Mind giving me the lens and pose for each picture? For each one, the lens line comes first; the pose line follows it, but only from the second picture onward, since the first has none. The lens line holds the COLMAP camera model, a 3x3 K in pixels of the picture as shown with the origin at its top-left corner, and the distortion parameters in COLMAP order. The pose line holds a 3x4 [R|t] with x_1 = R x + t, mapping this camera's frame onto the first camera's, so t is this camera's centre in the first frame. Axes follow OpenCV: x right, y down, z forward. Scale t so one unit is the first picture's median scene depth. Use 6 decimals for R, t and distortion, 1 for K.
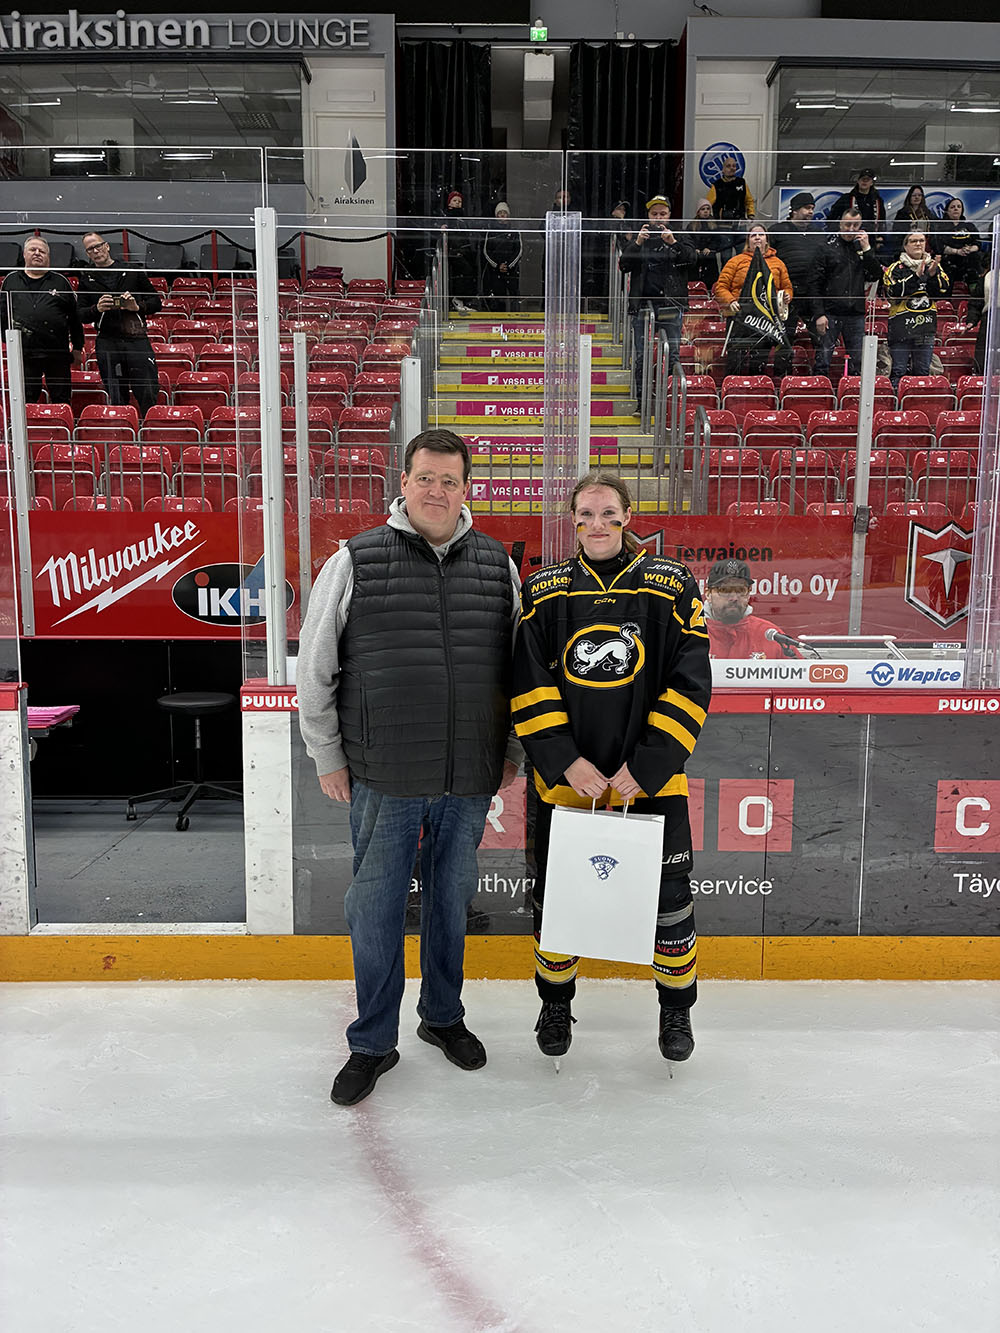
lens RADIAL K [[1018.7, 0, 500.0], [0, 1018.7, 666.5], [0, 0, 1]] dist [0.019347, -0.052991]
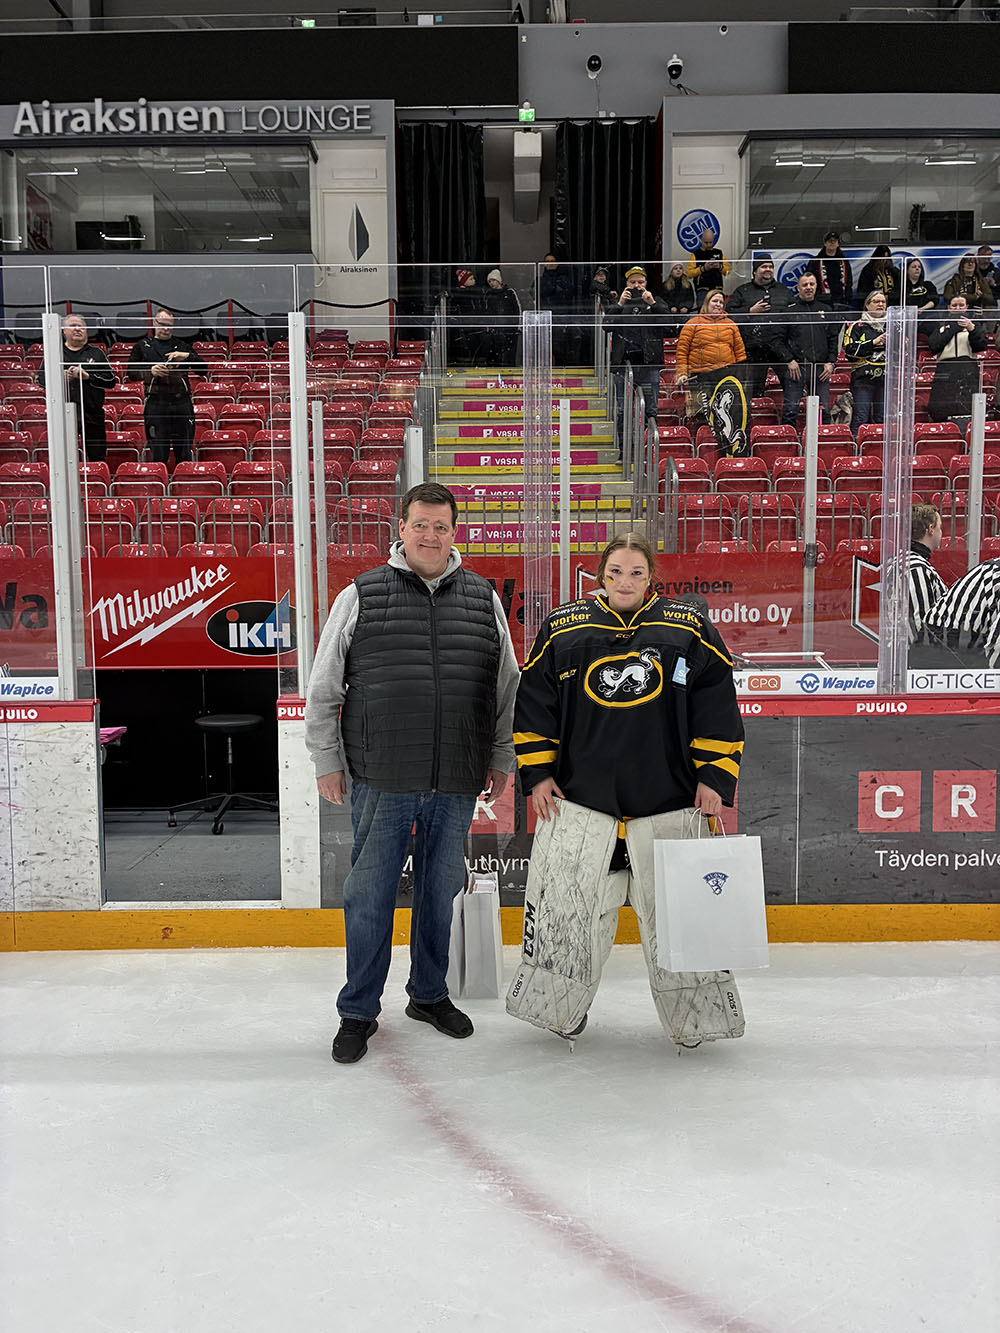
lens RADIAL K [[1005.2, 0, 491.6], [0, 1005.2, 656.8], [0, 0, 1]] dist [-0.004111, -0.002100]
pose [[0.999869, -0.013212, -0.009331, 0.007648], [0.012759, 0.998814, -0.046997, 0.017266], [0.009940, 0.046872, 0.998851, -0.117883]]
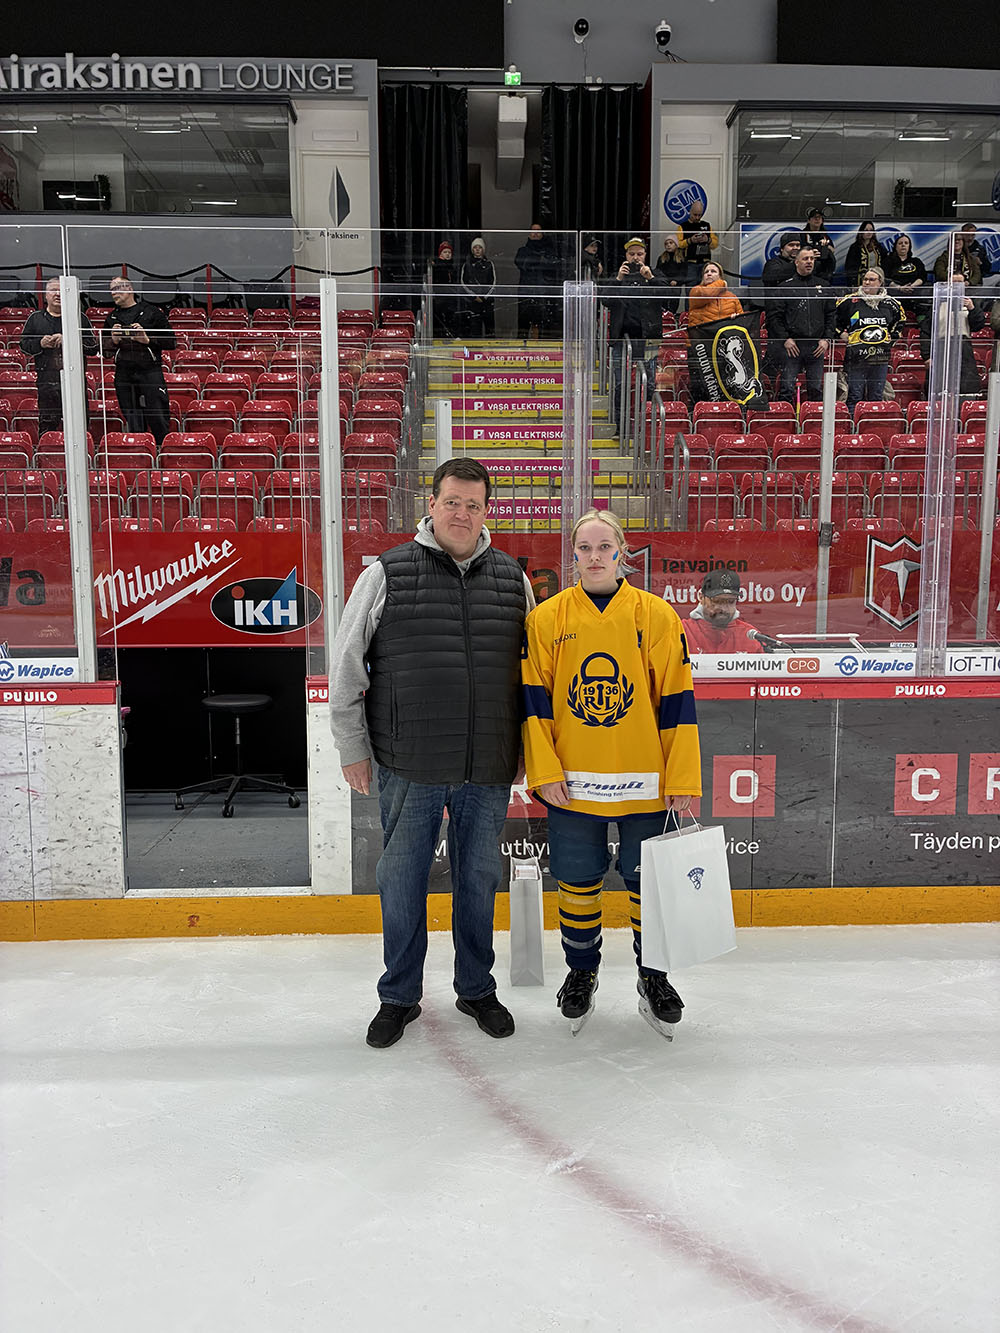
lens RADIAL K [[1005.3, 0, 494.9], [0, 1005.3, 663.9], [0, 0, 1]] dist [0.009195, -0.035652]
pose [[0.999570, -0.010950, 0.027199, -0.043172], [0.011352, 0.999828, -0.014682, 0.011573], [-0.027033, 0.014984, 0.999522, -0.100622]]
